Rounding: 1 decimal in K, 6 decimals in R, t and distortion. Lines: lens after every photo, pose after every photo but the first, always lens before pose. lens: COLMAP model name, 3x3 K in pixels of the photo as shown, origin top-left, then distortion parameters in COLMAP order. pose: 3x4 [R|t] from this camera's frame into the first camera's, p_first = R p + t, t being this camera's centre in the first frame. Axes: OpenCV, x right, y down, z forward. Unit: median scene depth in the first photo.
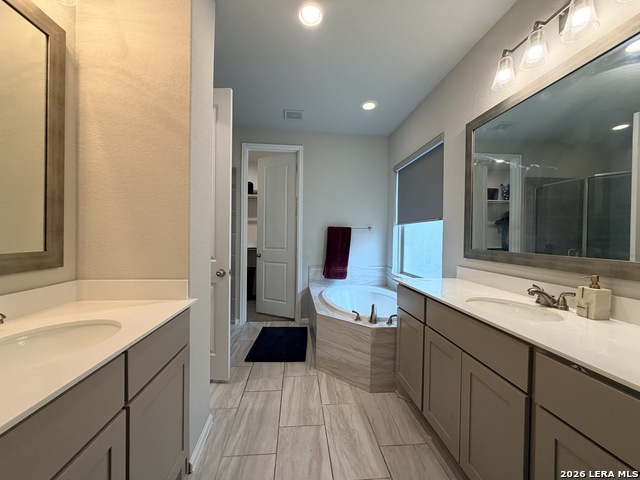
lens RADIAL K [[278.8, 0, 320.0], [0, 278.8, 240.0], [0, 0, 1]] dist [-0.000058, -0.000021]
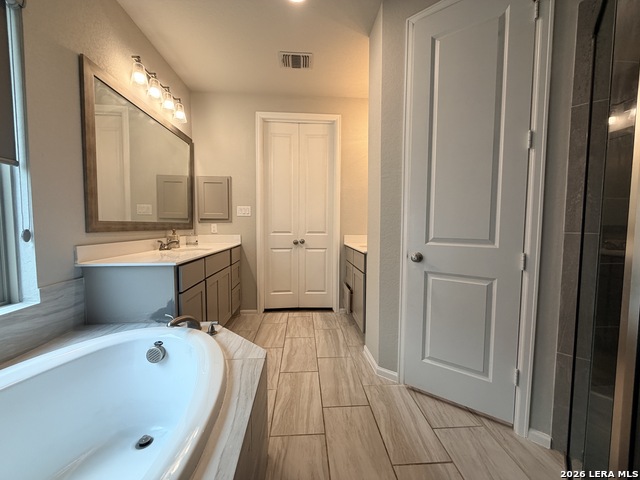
lens RADIAL K [[278.8, 0, 320.0], [0, 278.8, 240.0], [0, 0, 1]] dist [-0.000058, -0.000021]
pose [[-0.999469, -0.023975, 0.022063, -0.147147], [-0.022448, 0.997498, 0.067036, 0.023223], [-0.023615, 0.066505, -0.997507, 1.905097]]
